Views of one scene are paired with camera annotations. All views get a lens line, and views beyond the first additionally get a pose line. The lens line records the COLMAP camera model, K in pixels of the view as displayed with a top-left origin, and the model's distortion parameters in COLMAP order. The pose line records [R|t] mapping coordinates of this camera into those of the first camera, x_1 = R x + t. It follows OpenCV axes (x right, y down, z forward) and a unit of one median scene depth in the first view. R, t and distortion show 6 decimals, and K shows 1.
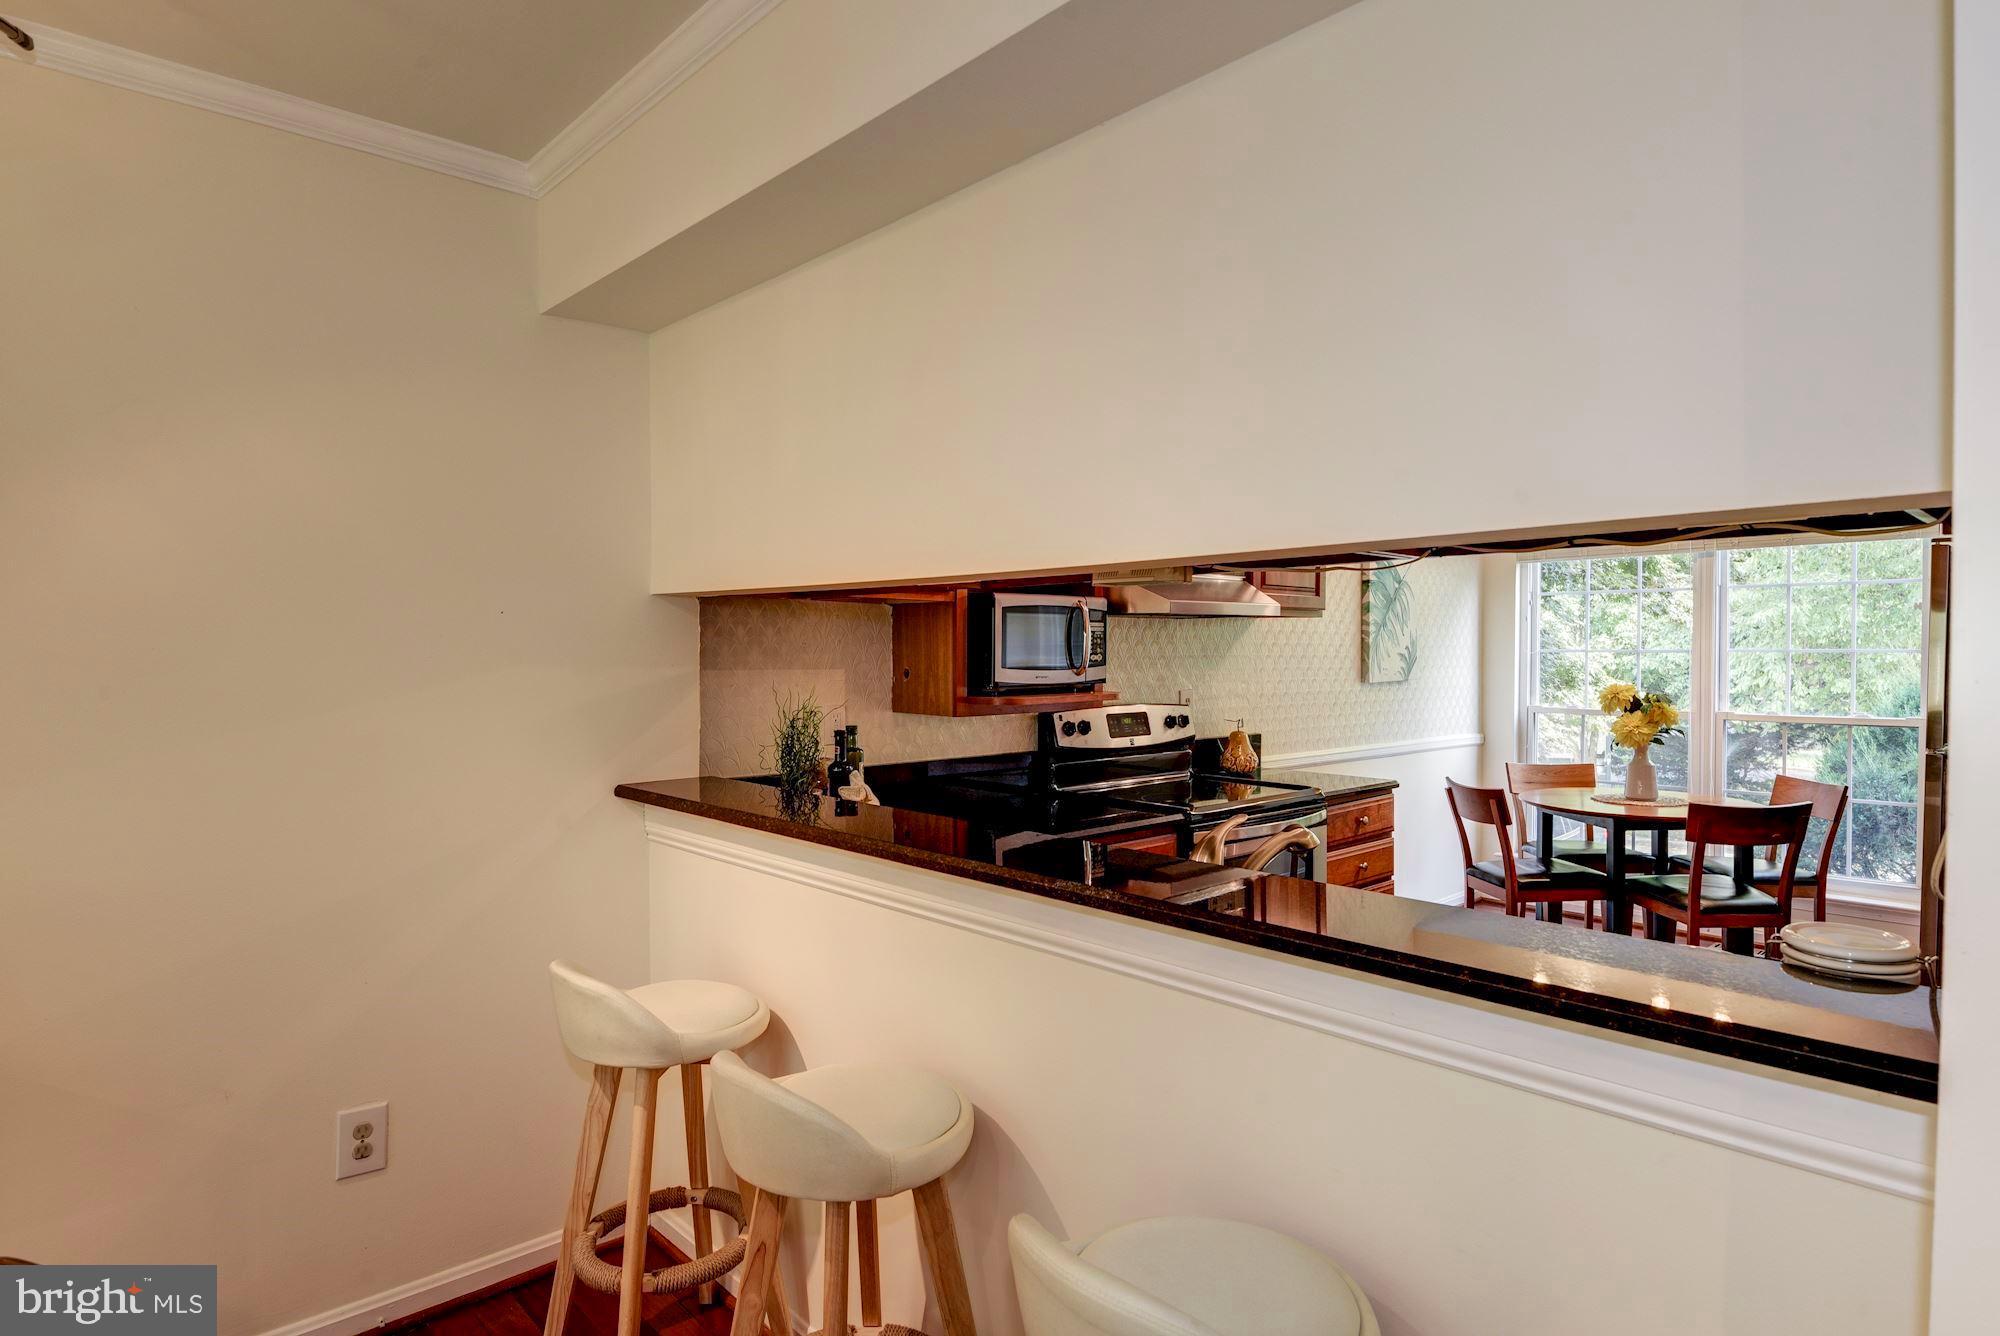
lens RADIAL K [[1098.4, 0, 1000.0], [0, 1098.4, 668.0], [0, 0, 1]] dist [-0.003308, -0.001357]
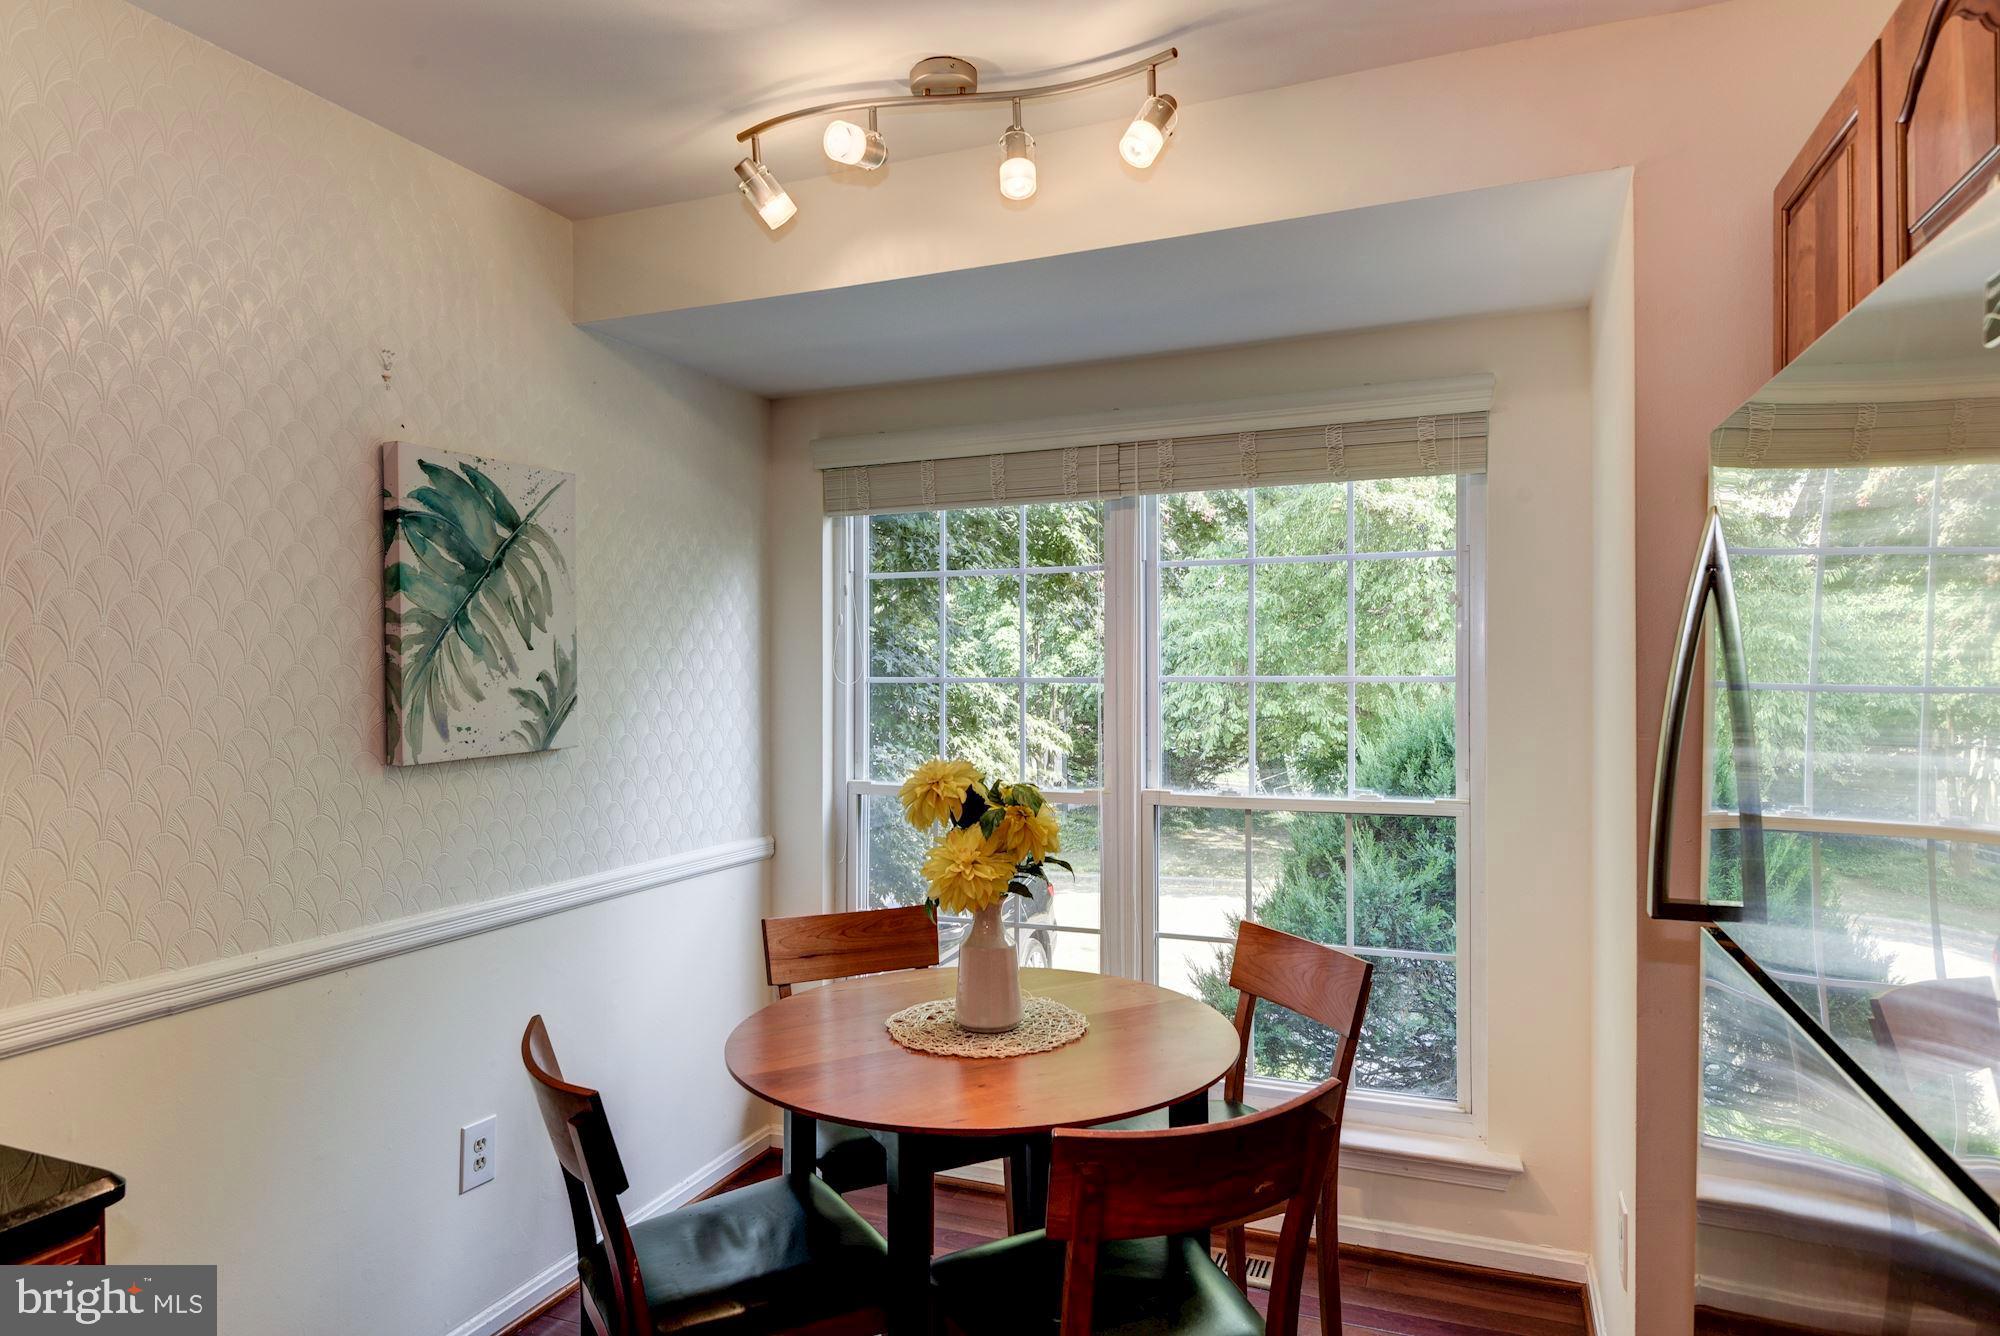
lens RADIAL K [[1136.0, 0, 1000.0], [0, 1136.0, 668.0], [0, 0, 1]] dist [0.001232, 0.000112]
pose [[0.906842, -0.002977, 0.421461, 0.352505], [0.011402, 0.999782, -0.017472, -0.012153], [-0.421317, 0.020650, 0.906678, 0.518460]]
